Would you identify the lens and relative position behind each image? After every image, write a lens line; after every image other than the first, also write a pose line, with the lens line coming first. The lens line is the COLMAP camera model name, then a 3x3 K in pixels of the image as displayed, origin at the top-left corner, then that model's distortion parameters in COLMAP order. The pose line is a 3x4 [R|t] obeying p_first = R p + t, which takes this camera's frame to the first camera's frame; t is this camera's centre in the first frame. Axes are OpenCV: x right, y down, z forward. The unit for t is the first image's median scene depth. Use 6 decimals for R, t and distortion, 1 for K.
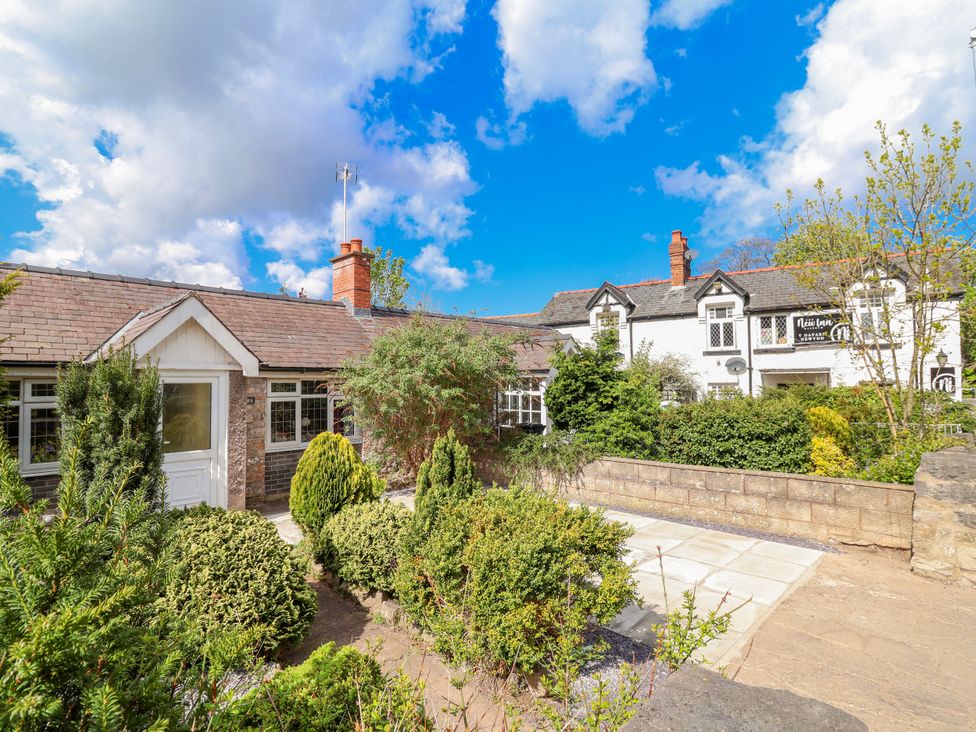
lens RADIAL K [[509.6, 0, 487.7], [0, 509.6, 362.9], [0, 0, 1]] dist [0.005008, -0.015523]
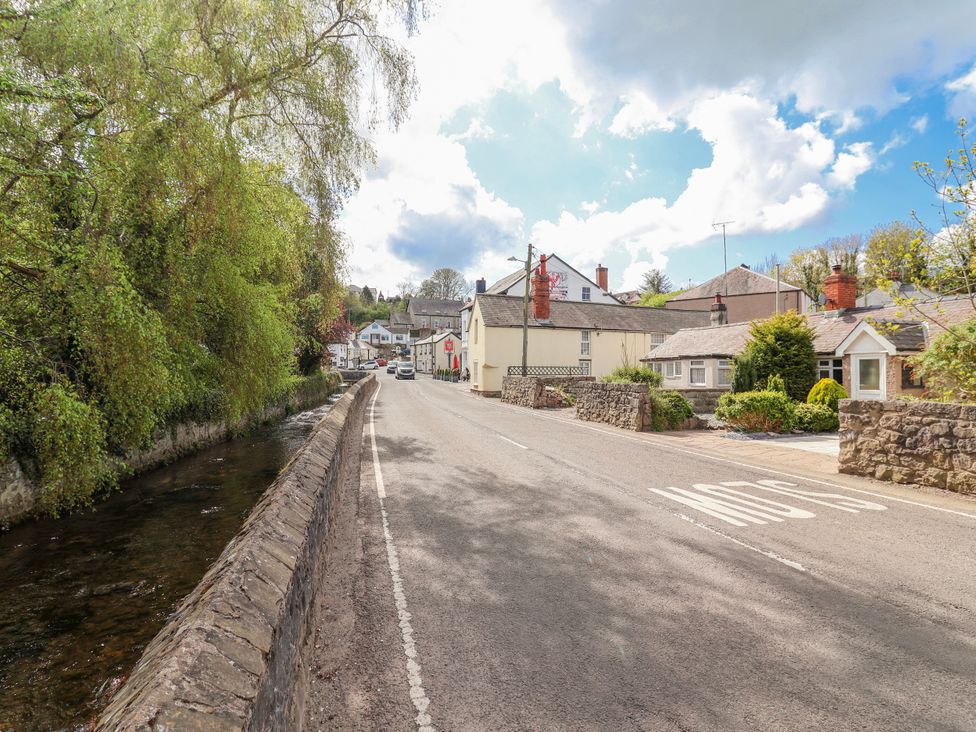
lens RADIAL K [[509.6, 0, 487.7], [0, 509.6, 362.9], [0, 0, 1]] dist [0.005008, -0.015523]
pose [[-0.419721, -0.004929, -0.907640, 1.456124], [0.045805, 0.998596, -0.026604, 0.026830], [0.906497, -0.052740, -0.418906, 0.296087]]
